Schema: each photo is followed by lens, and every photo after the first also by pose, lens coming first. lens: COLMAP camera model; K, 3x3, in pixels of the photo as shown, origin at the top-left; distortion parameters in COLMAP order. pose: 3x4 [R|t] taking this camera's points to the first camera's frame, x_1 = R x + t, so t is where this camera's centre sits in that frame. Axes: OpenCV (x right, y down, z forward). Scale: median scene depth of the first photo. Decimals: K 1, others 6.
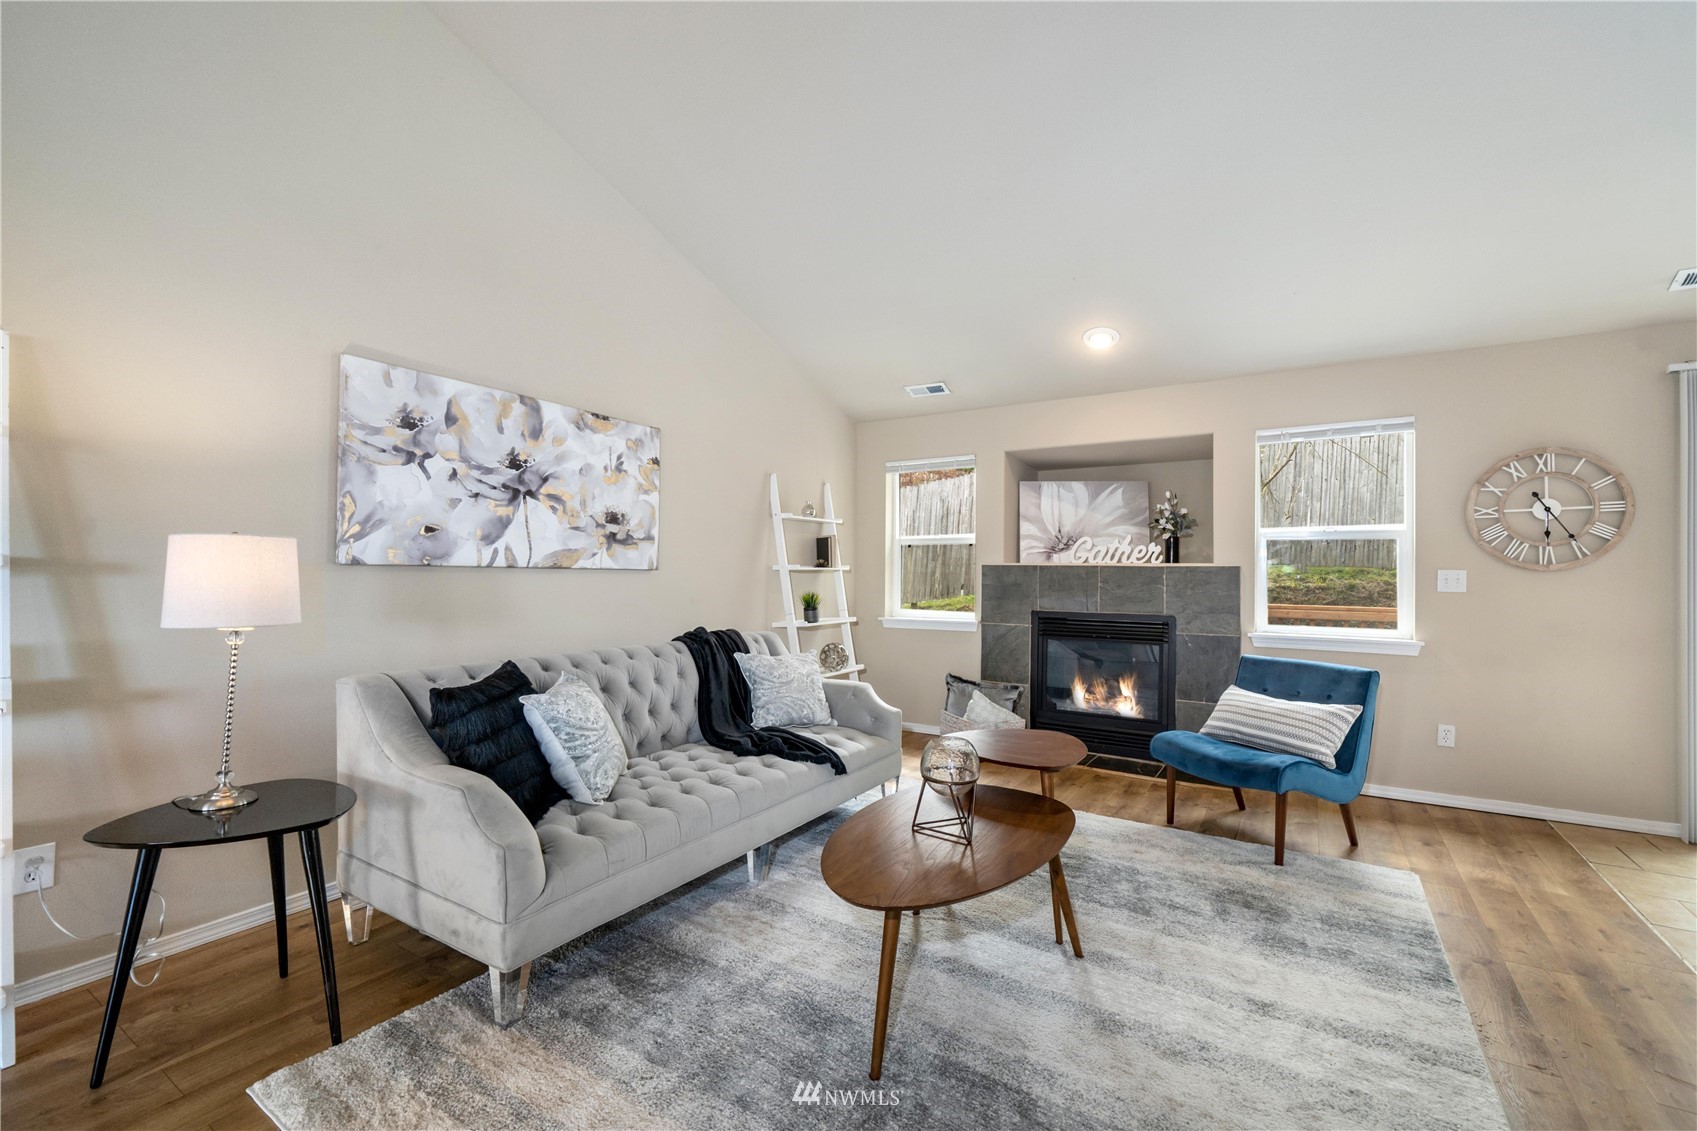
lens RADIAL K [[725.3, 0, 854.7], [0, 725.3, 571.2], [0, 0, 1]] dist [0.000326, -0.000025]
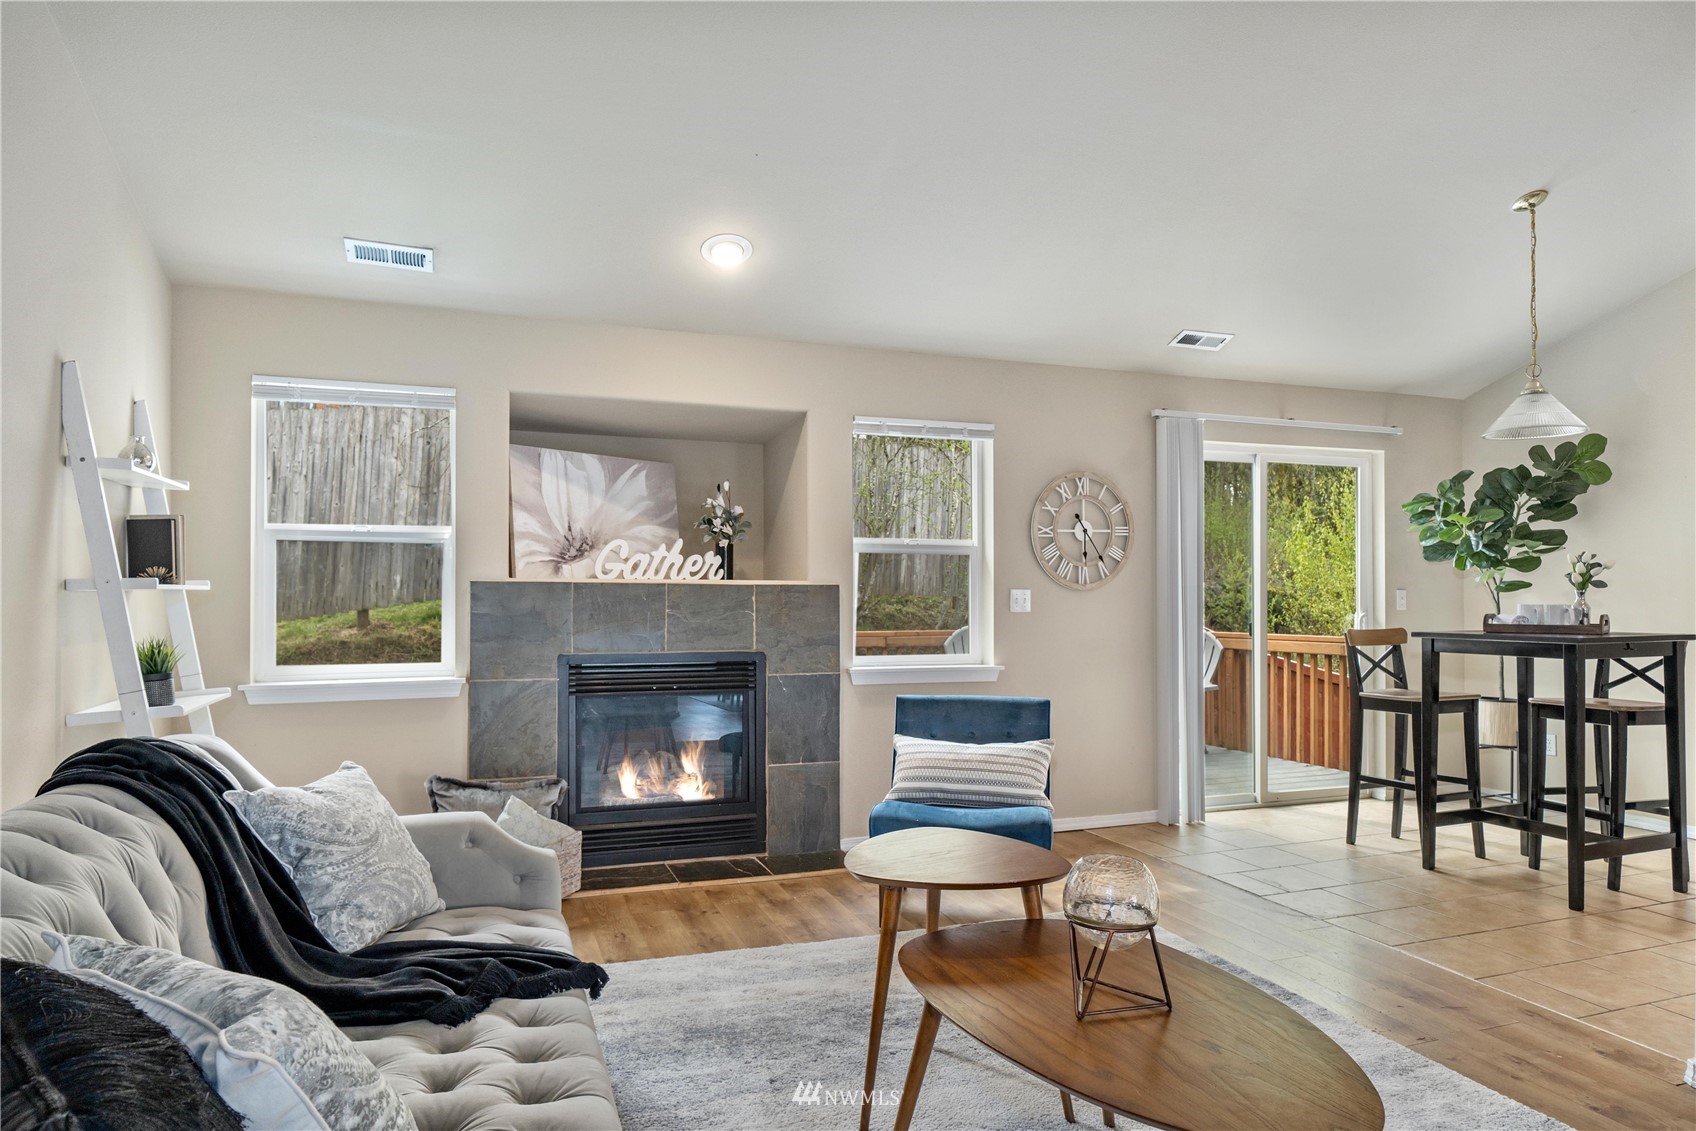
lens RADIAL K [[1025.0, 0, 845.5], [0, 1025.0, 590.7], [0, 0, 1]] dist [0.002080, -0.000490]
pose [[0.606141, -0.001499, 0.795356, -0.313626], [0.001910, 0.999998, 0.000430, -0.000678], [-0.795355, 0.001258, 0.606143, 0.281449]]
